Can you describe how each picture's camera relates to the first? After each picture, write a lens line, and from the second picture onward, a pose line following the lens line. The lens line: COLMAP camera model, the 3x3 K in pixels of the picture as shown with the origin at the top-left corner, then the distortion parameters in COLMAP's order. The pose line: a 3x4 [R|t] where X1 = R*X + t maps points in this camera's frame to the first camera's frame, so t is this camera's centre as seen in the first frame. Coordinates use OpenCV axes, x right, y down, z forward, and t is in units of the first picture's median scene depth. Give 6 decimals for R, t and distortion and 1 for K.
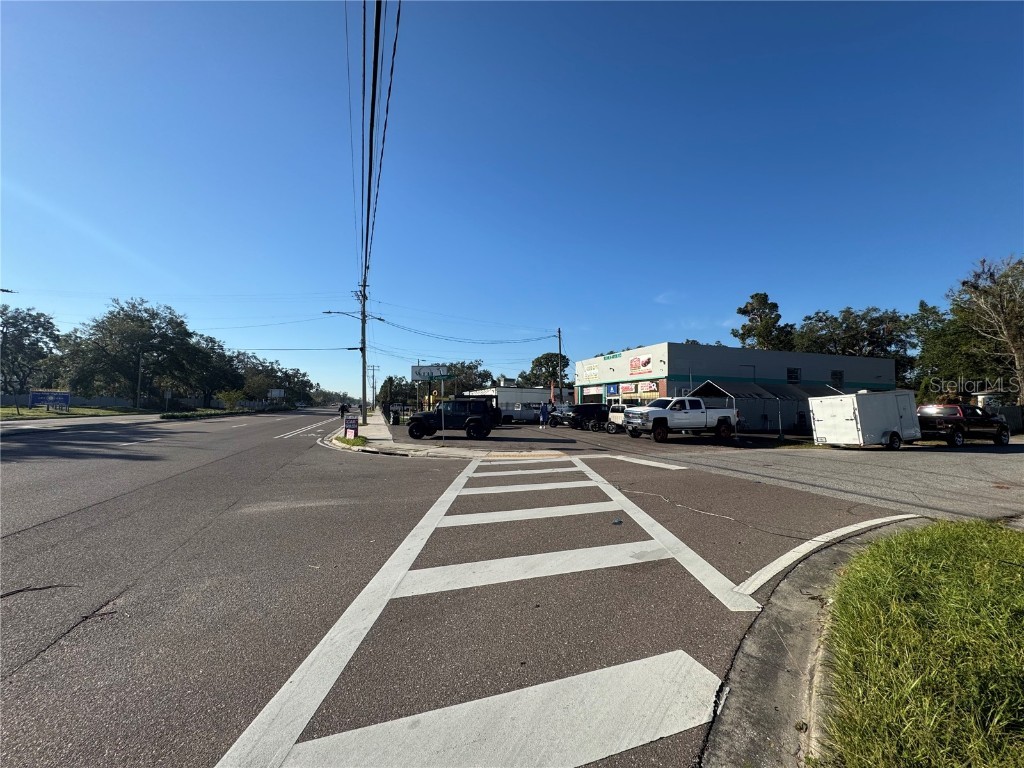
lens RADIAL K [[411.7, 0, 514.0], [0, 411.7, 384.5], [0, 0, 1]] dist [0.000181, 0.000457]
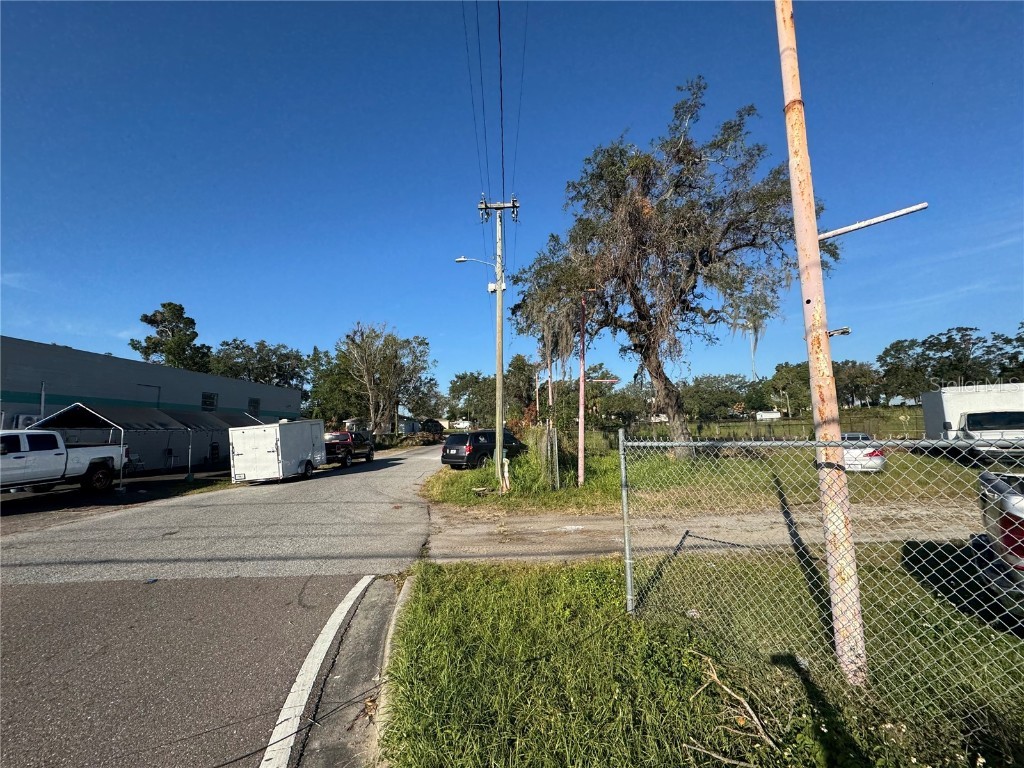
lens RADIAL K [[411.7, 0, 514.0], [0, 411.7, 384.5], [0, 0, 1]] dist [0.000181, 0.000457]
pose [[0.322535, 0.082412, 0.942963, 0.075741], [-0.021316, 0.996582, -0.079807, -0.001970], [-0.946318, 0.005641, 0.323189, 0.132679]]
